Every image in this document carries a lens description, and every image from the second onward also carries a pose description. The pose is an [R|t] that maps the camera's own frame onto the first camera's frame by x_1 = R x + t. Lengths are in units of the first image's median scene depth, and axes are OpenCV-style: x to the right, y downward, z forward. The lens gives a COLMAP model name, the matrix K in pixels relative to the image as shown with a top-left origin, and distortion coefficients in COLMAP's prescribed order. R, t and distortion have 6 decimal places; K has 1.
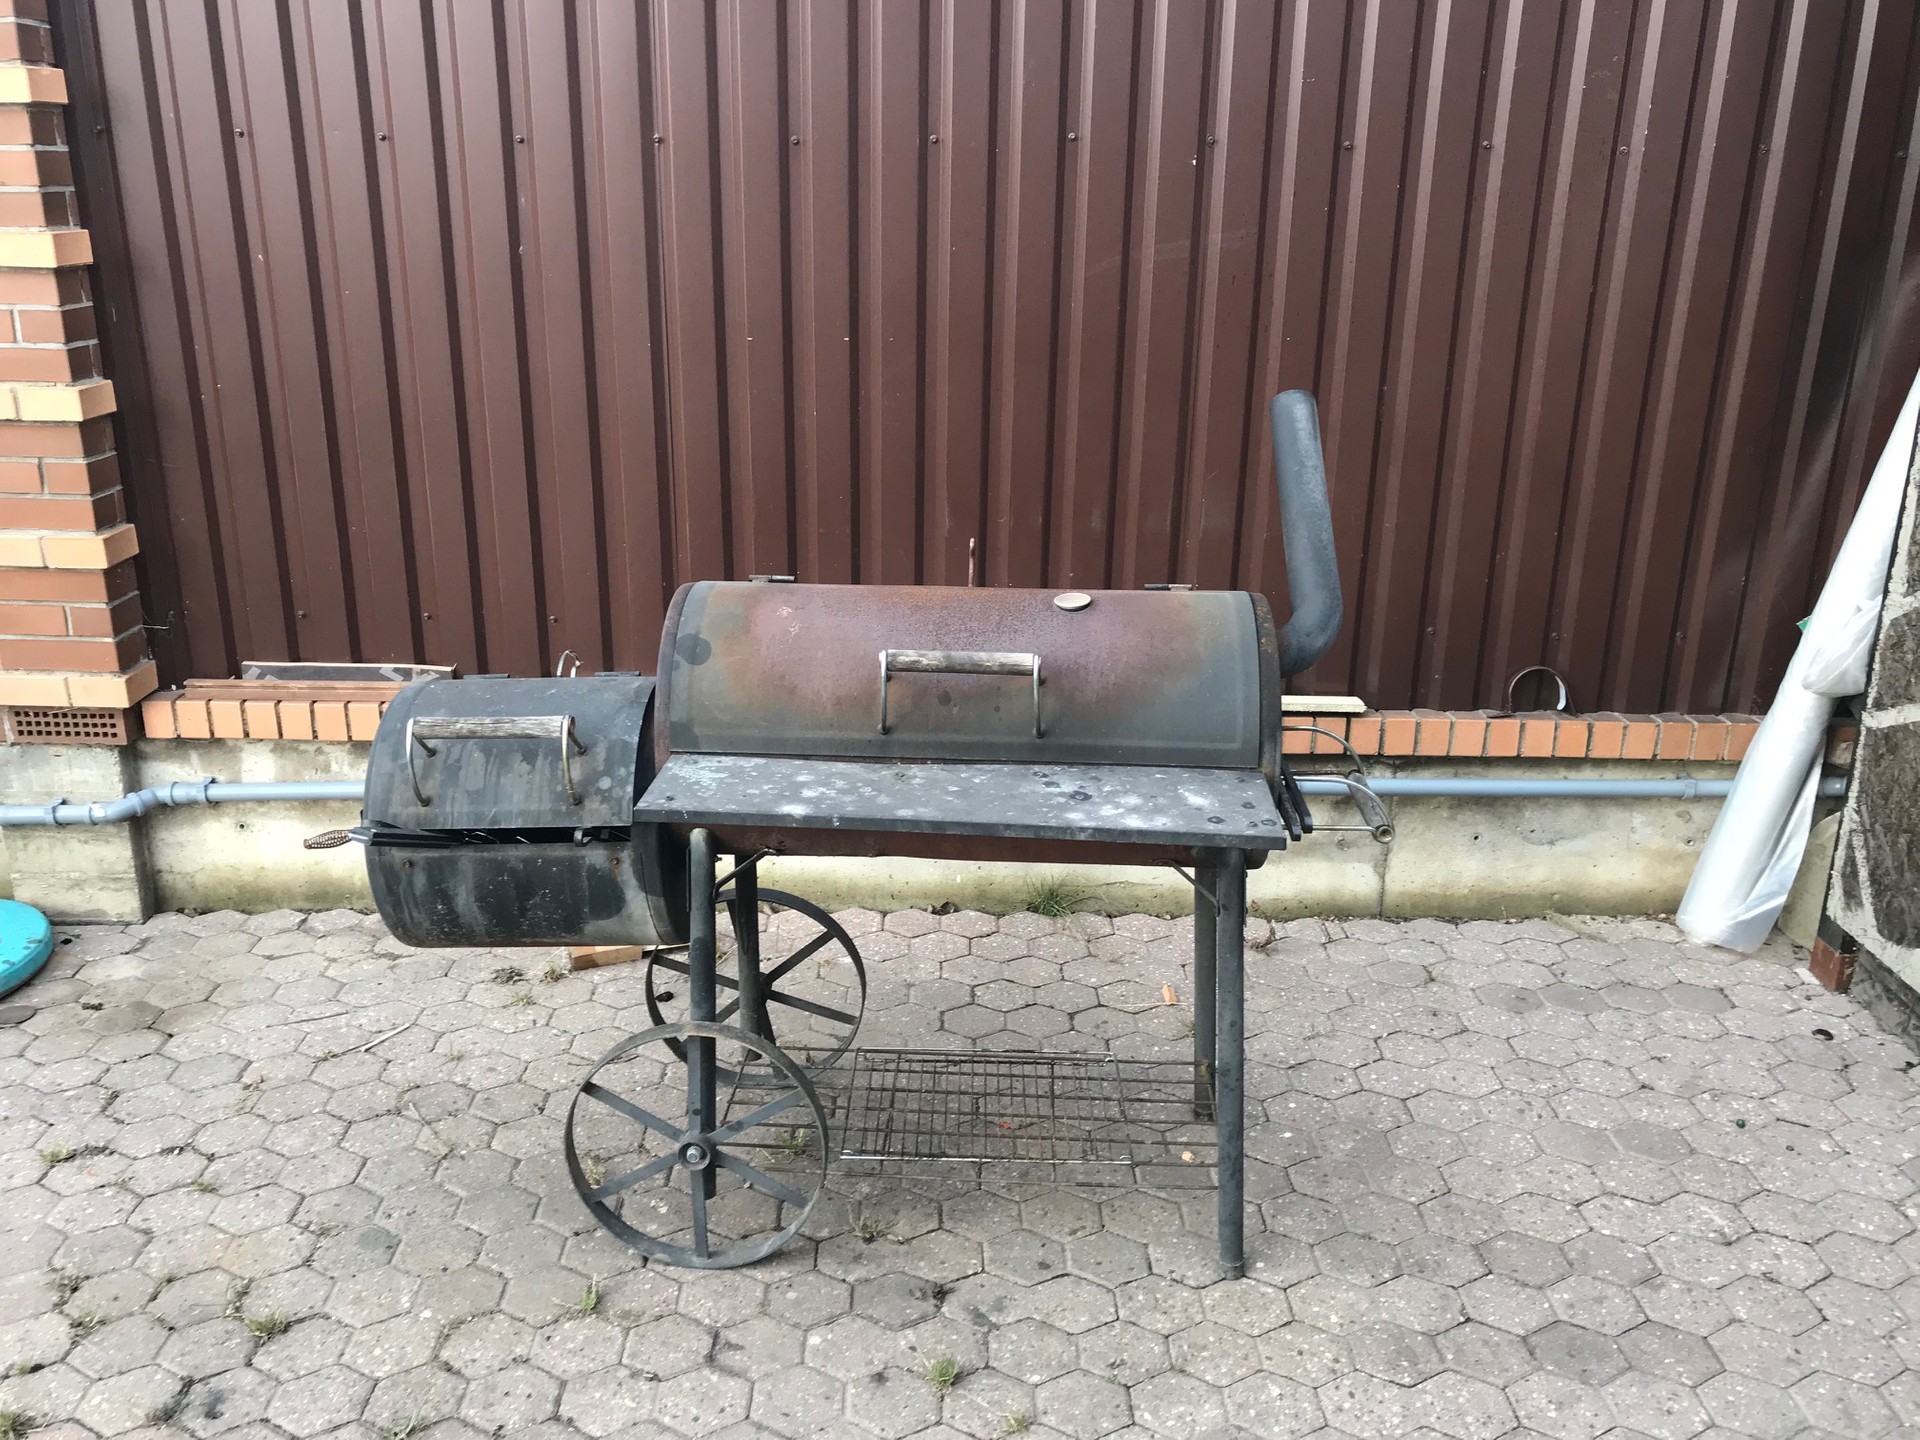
lens RADIAL K [[1606.1, 0, 953.0], [0, 1606.1, 724.0], [0, 0, 1]] dist [0.039820, -0.067320]
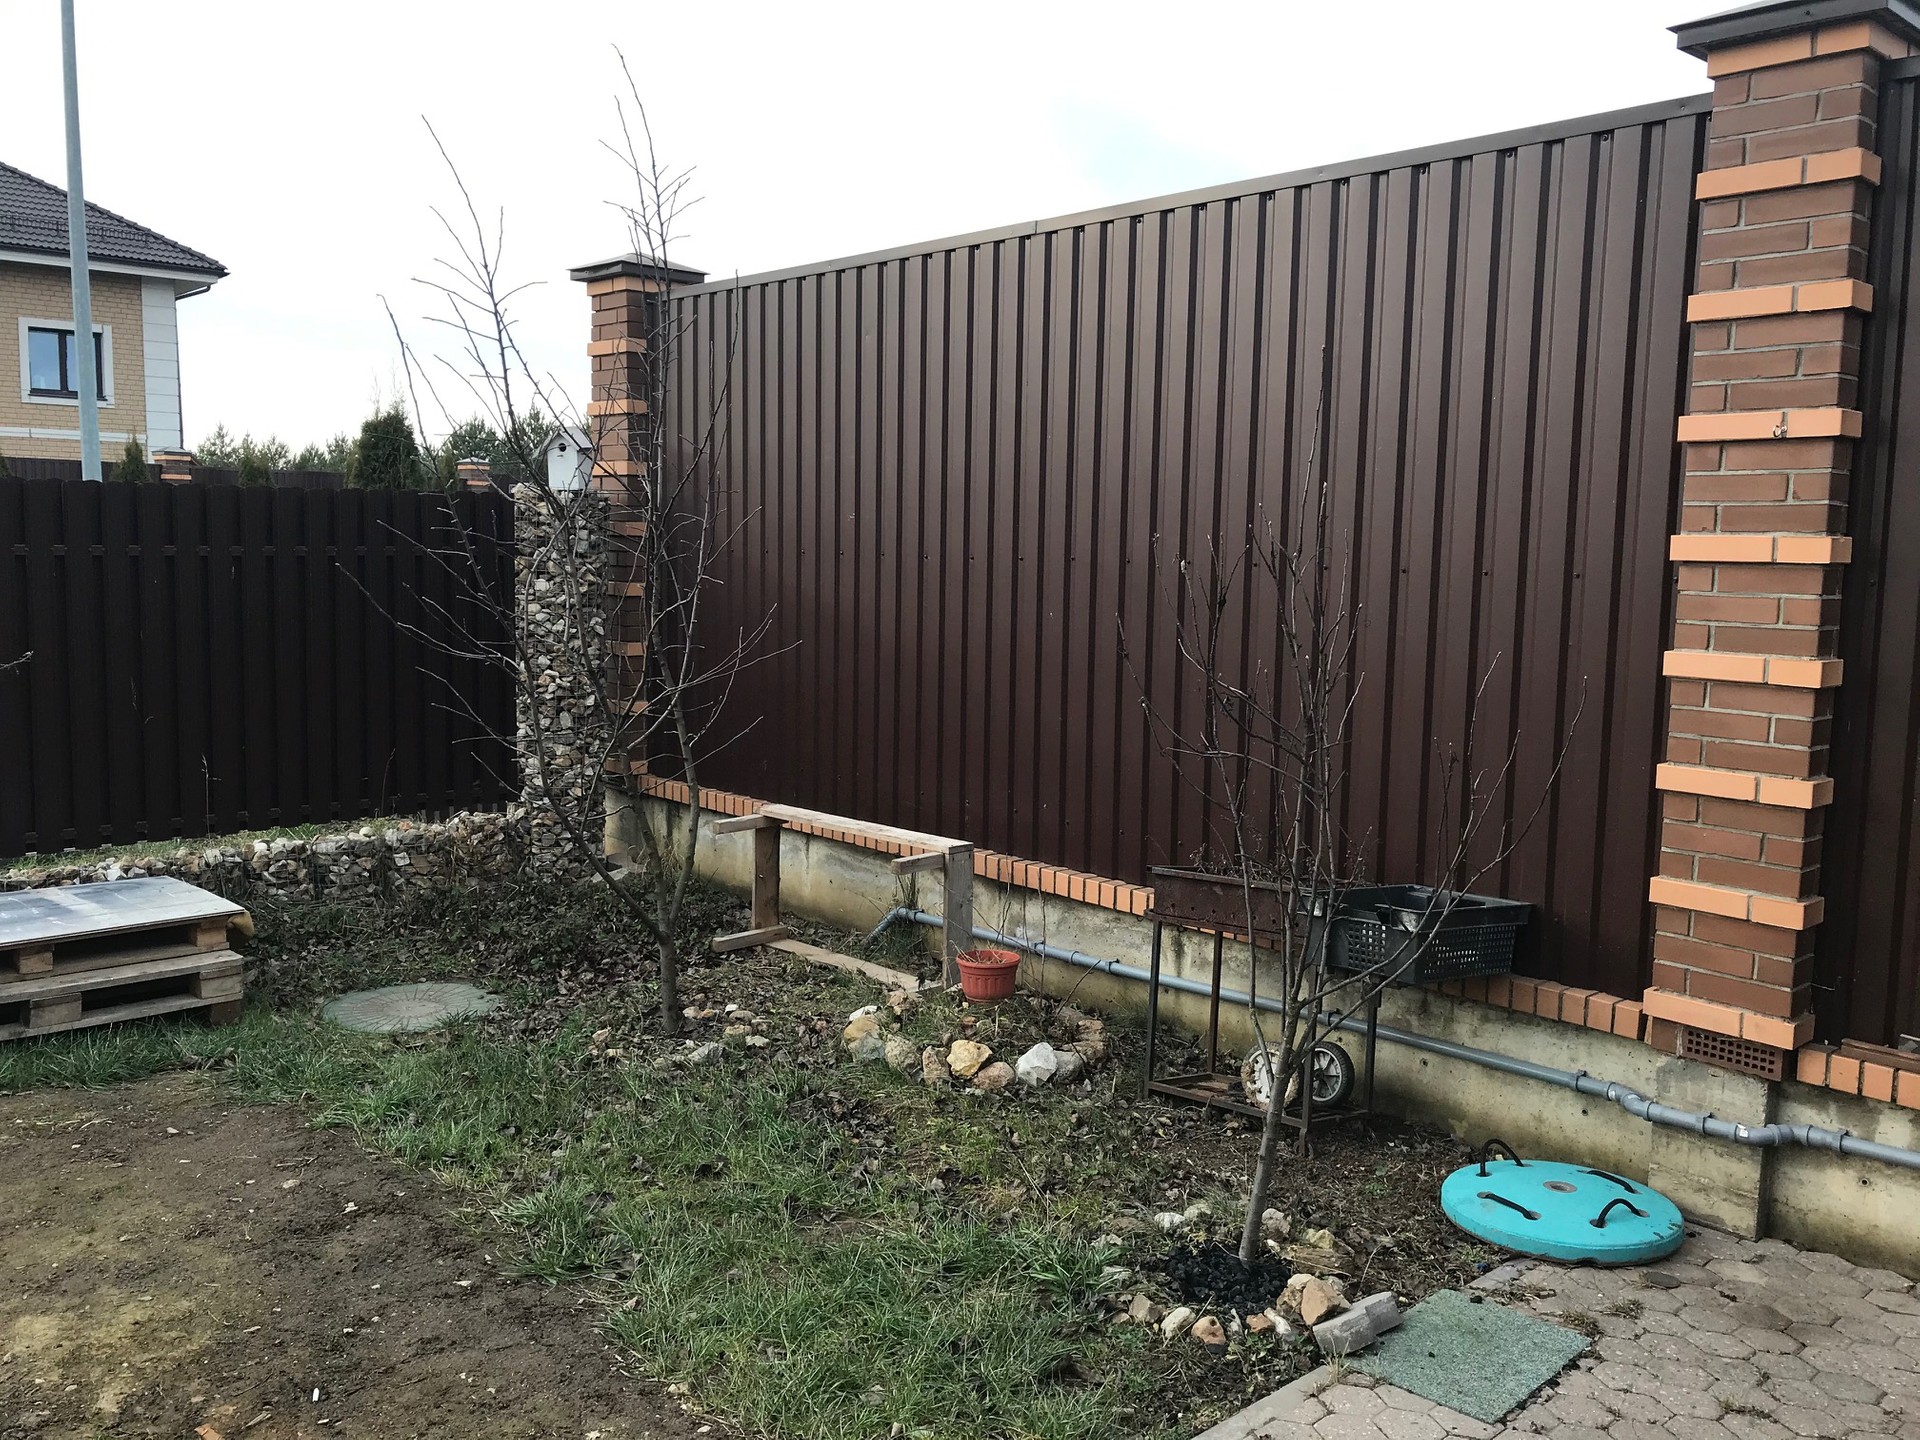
lens RADIAL K [[1606.1, 0, 946.5], [0, 1606.1, 682.7], [0, 0, 1]] dist [0.039820, -0.067320]
pose [[0.667201, 0.072768, -0.741315, -0.071046], [-0.256644, 0.956737, -0.137071, 0.051120], [0.699269, 0.281708, 0.657011, -0.260742]]
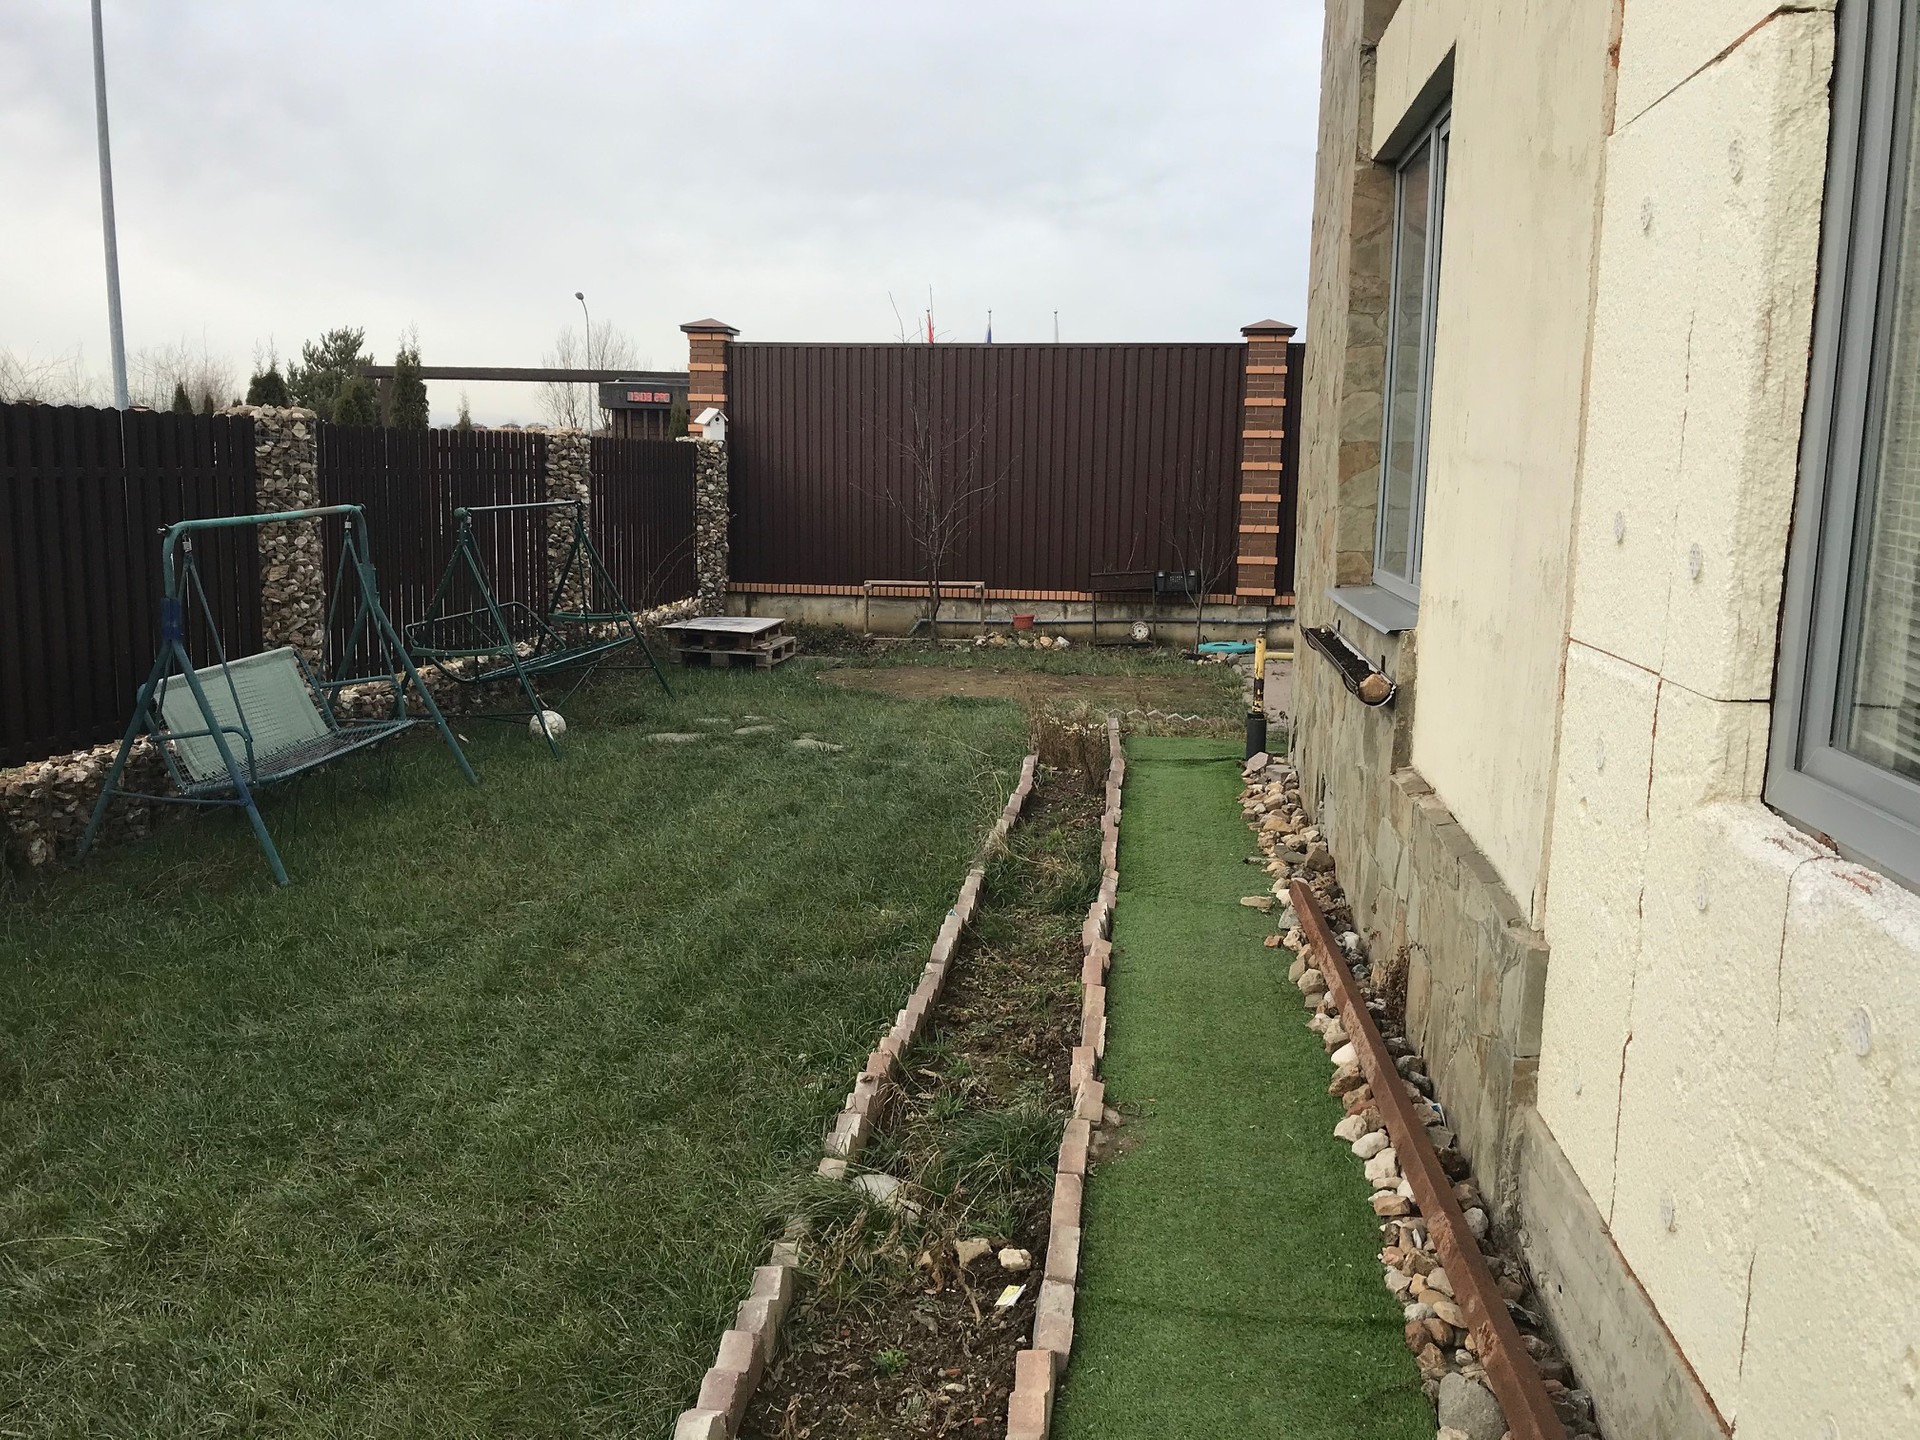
lens RADIAL K [[1606.1, 0, 961.9], [0, 1606.1, 716.5], [0, 0, 1]] dist [0.039820, -0.067320]
pose [[0.993525, 0.024313, -0.110985, -0.858517], [-0.043807, 0.983280, -0.176752, 1.142429], [0.104832, 0.180470, 0.977978, -3.404557]]
